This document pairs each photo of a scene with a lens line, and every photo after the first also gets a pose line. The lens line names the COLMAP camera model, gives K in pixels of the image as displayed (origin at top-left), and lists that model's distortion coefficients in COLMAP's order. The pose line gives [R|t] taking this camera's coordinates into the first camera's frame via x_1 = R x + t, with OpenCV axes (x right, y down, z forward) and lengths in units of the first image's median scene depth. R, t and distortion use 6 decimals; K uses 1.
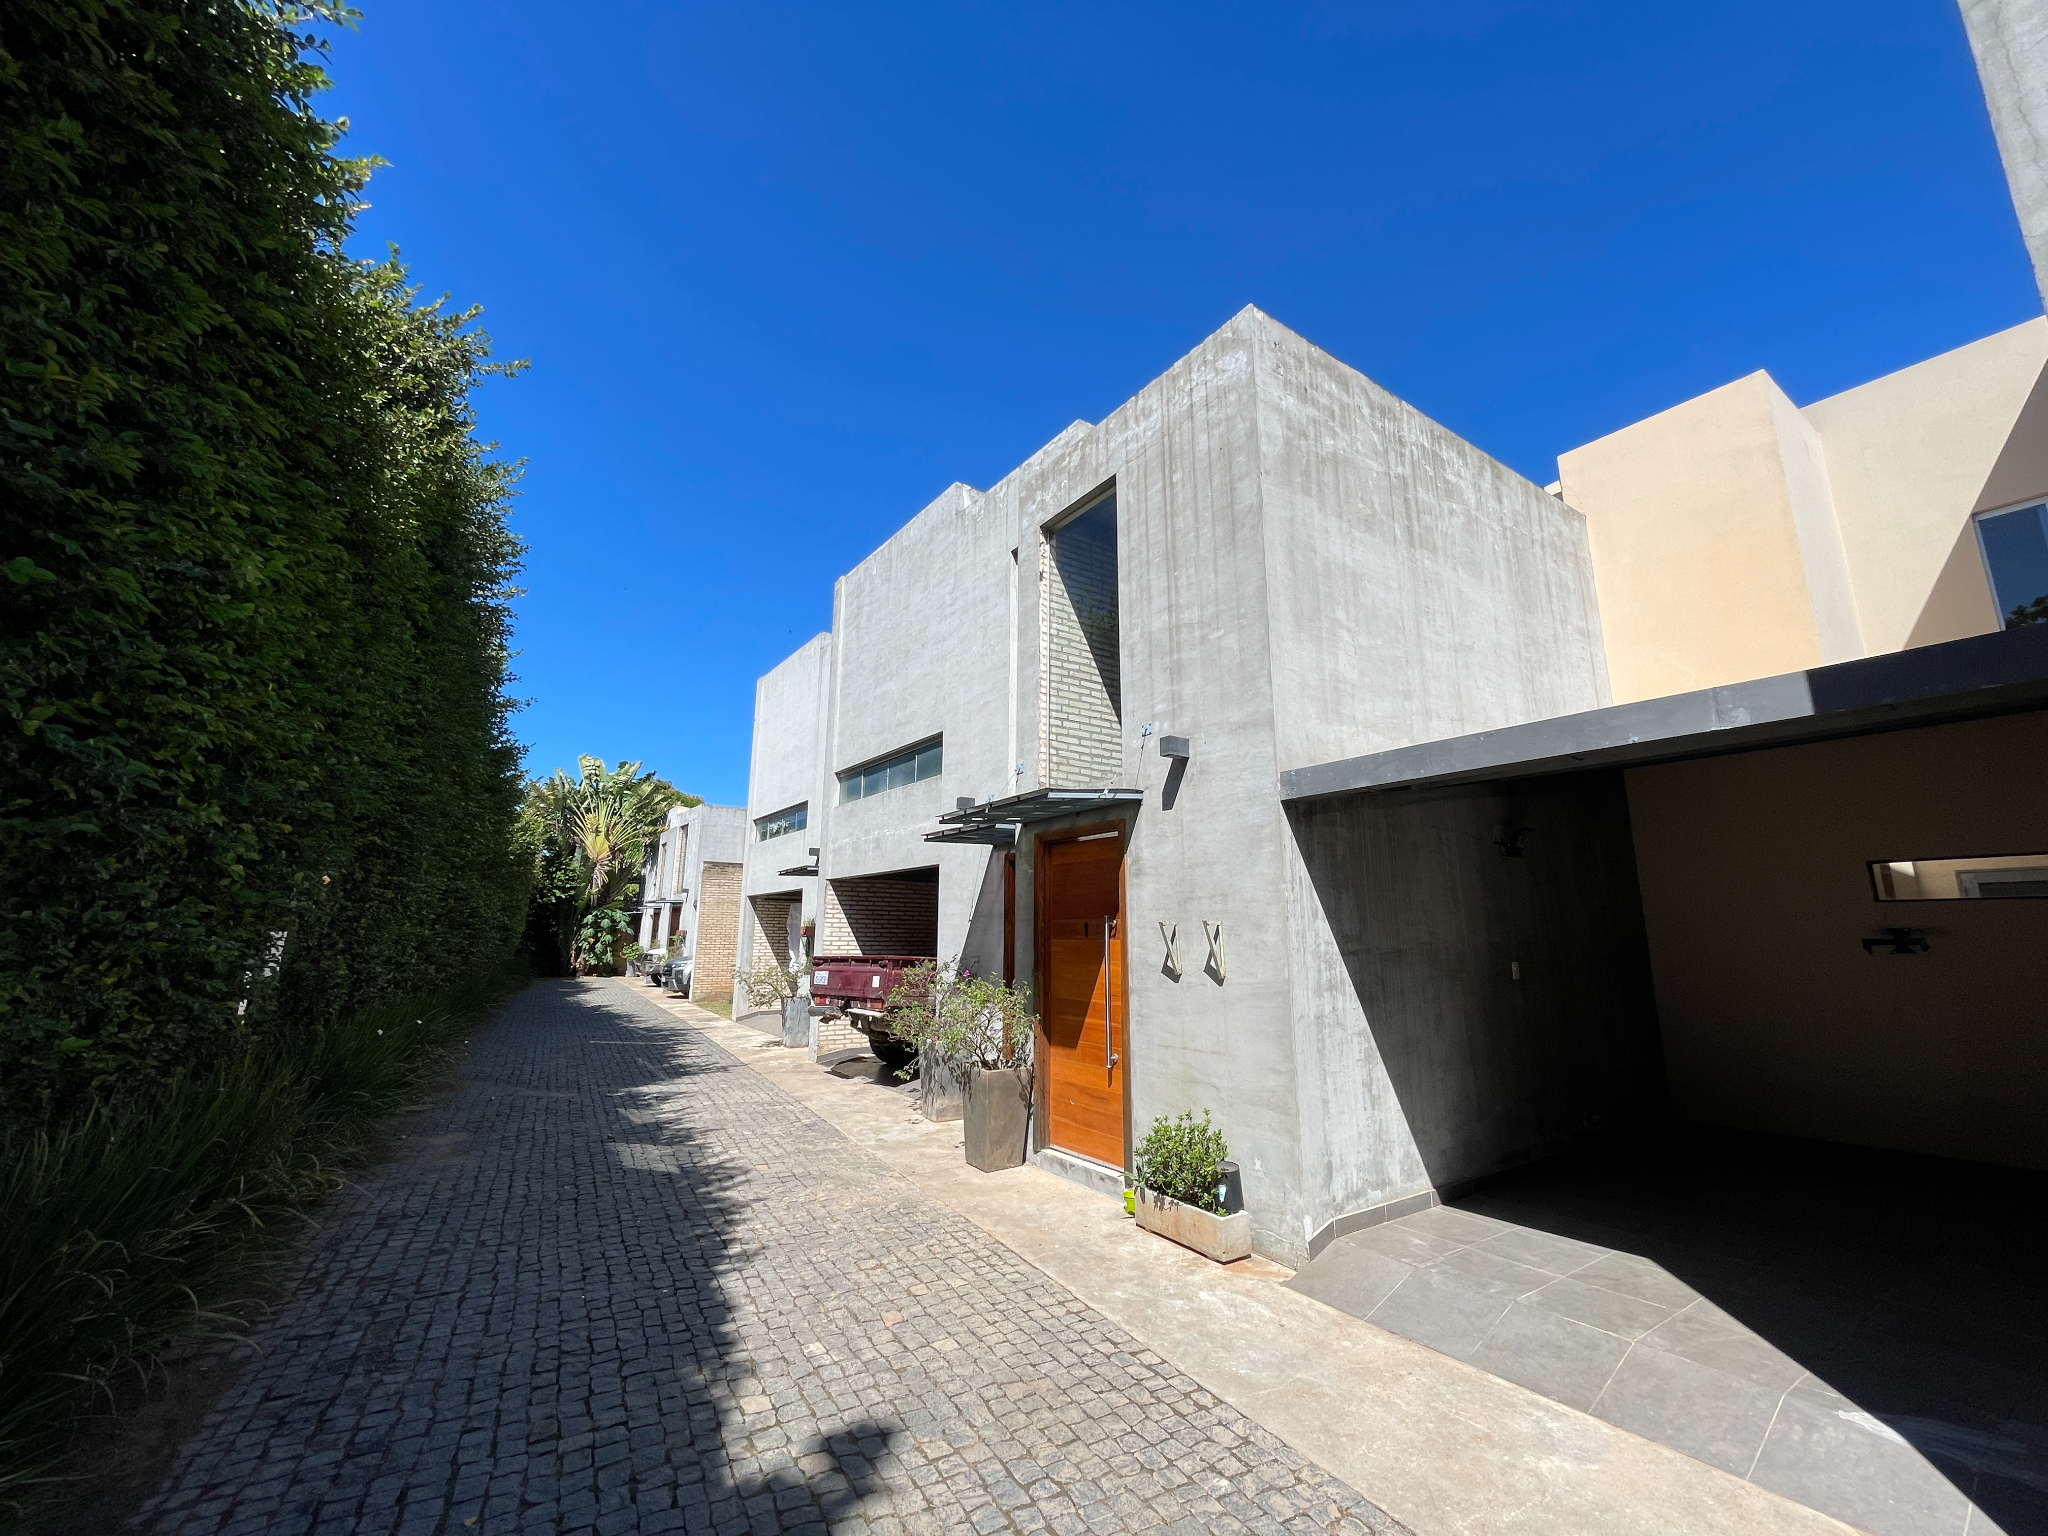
lens RADIAL K [[821.4, 0, 1024.0], [0, 821.4, 768.0], [0, 0, 1]] dist [-0.001588, -0.000085]
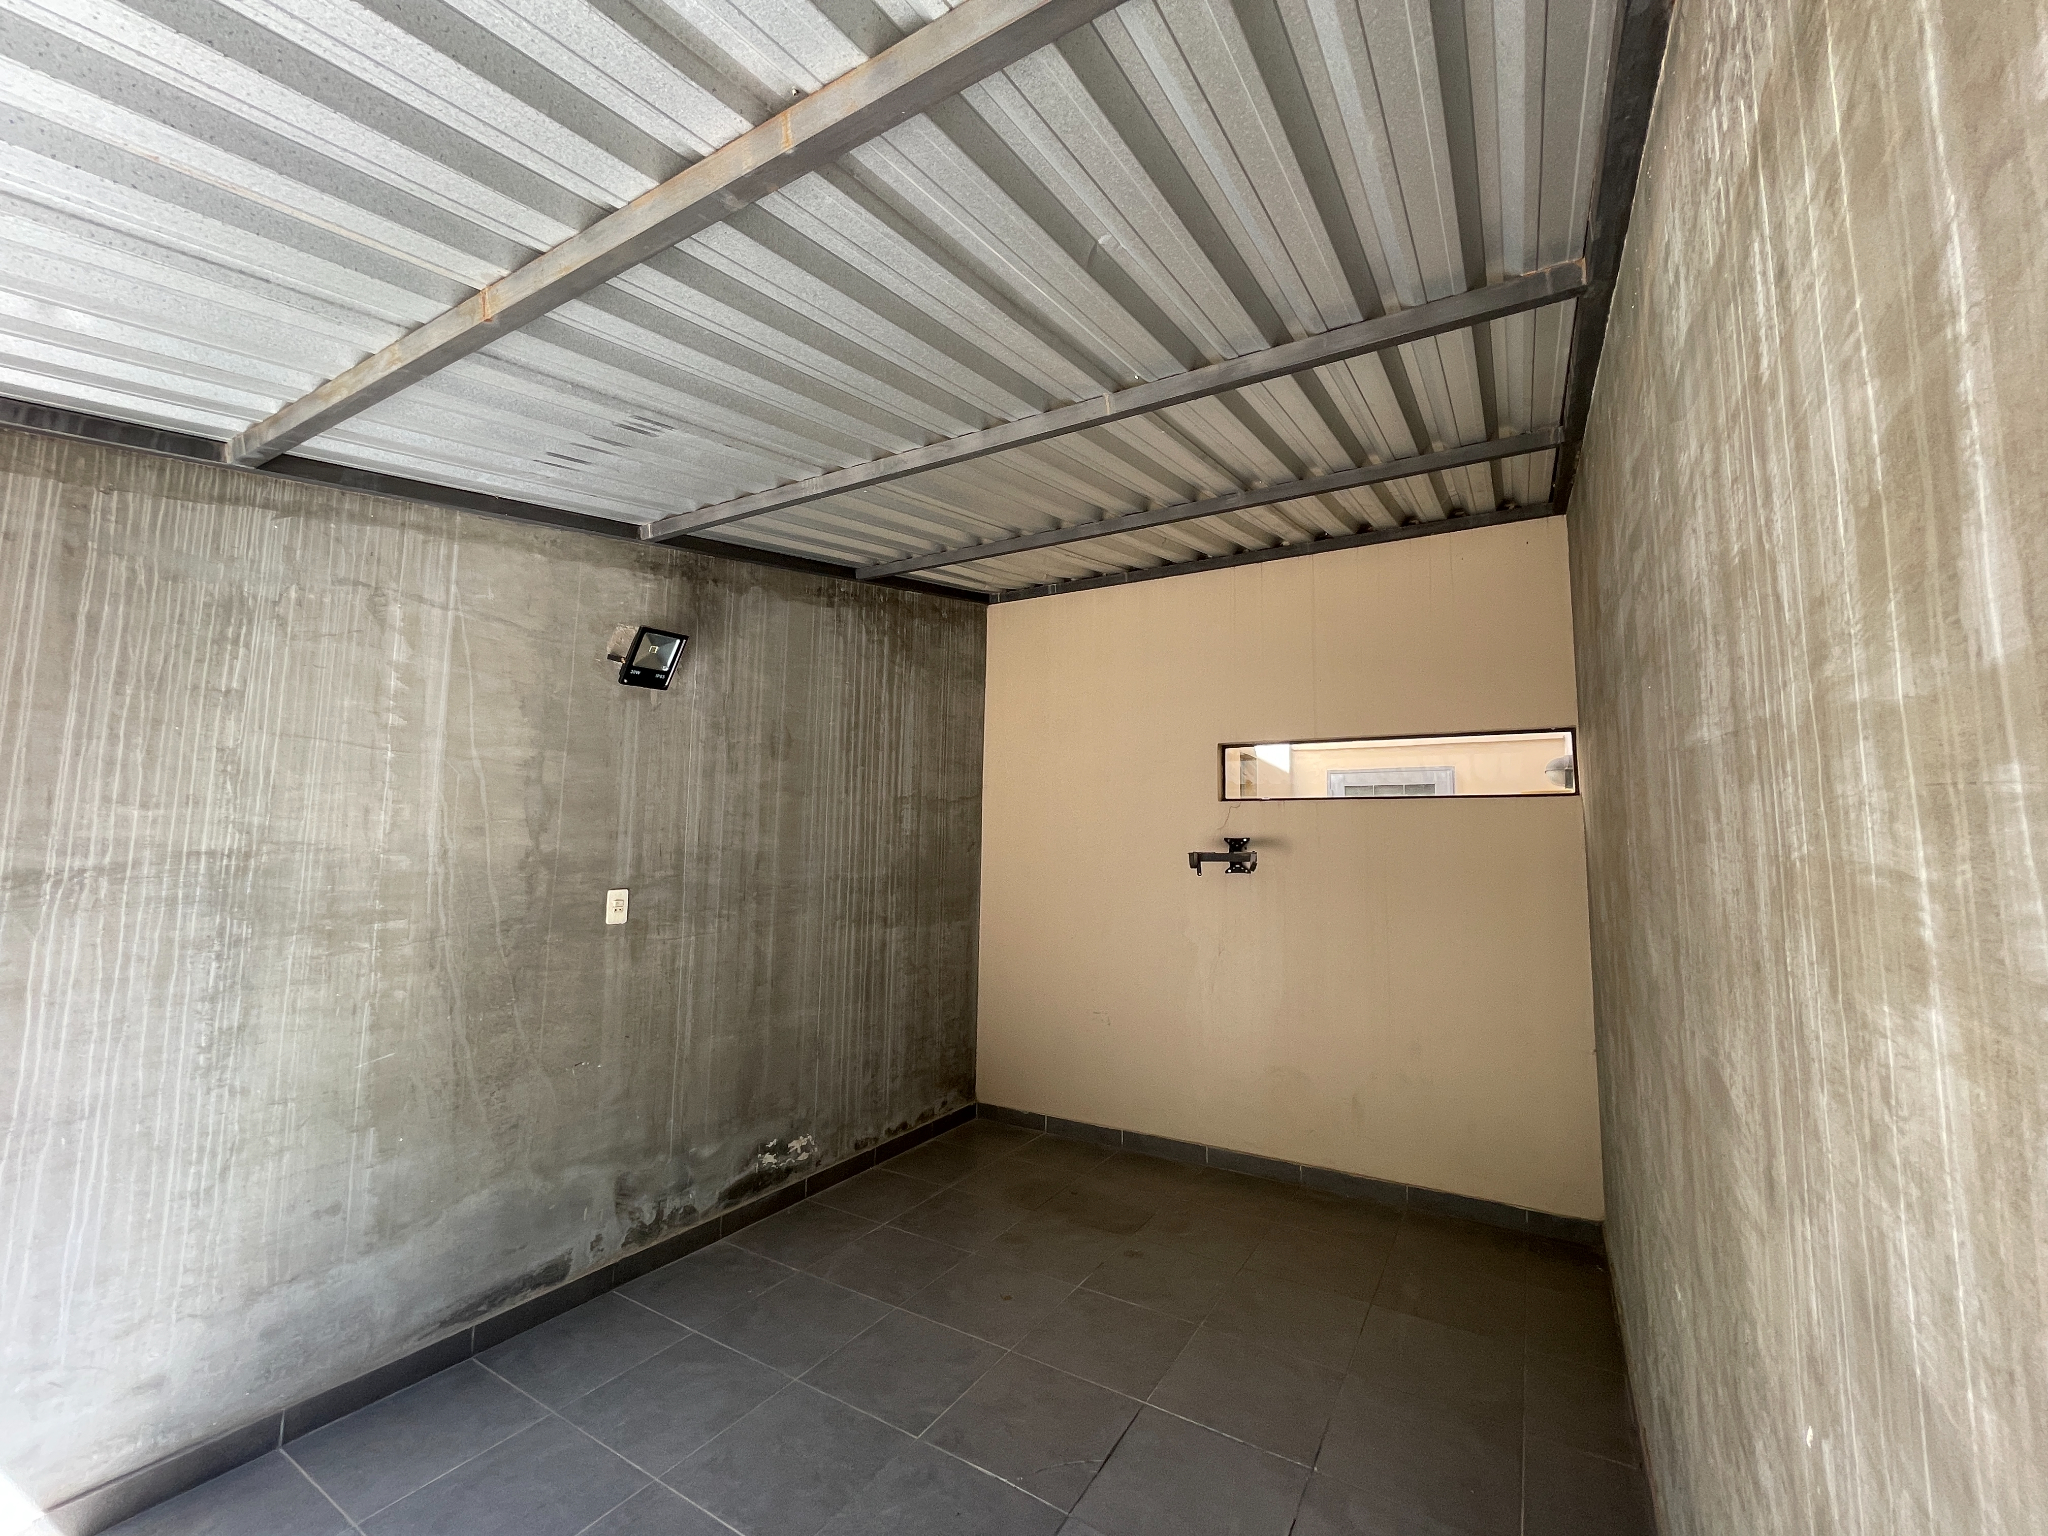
lens RADIAL K [[821.4, 0, 1024.0], [0, 821.4, 768.0], [0, 0, 1]] dist [-0.001588, -0.000085]
pose [[0.911516, 0.050097, 0.408201, 0.616959], [-0.096015, 0.991047, 0.092775, 0.089783], [-0.399899, -0.123760, 0.908166, 0.447587]]
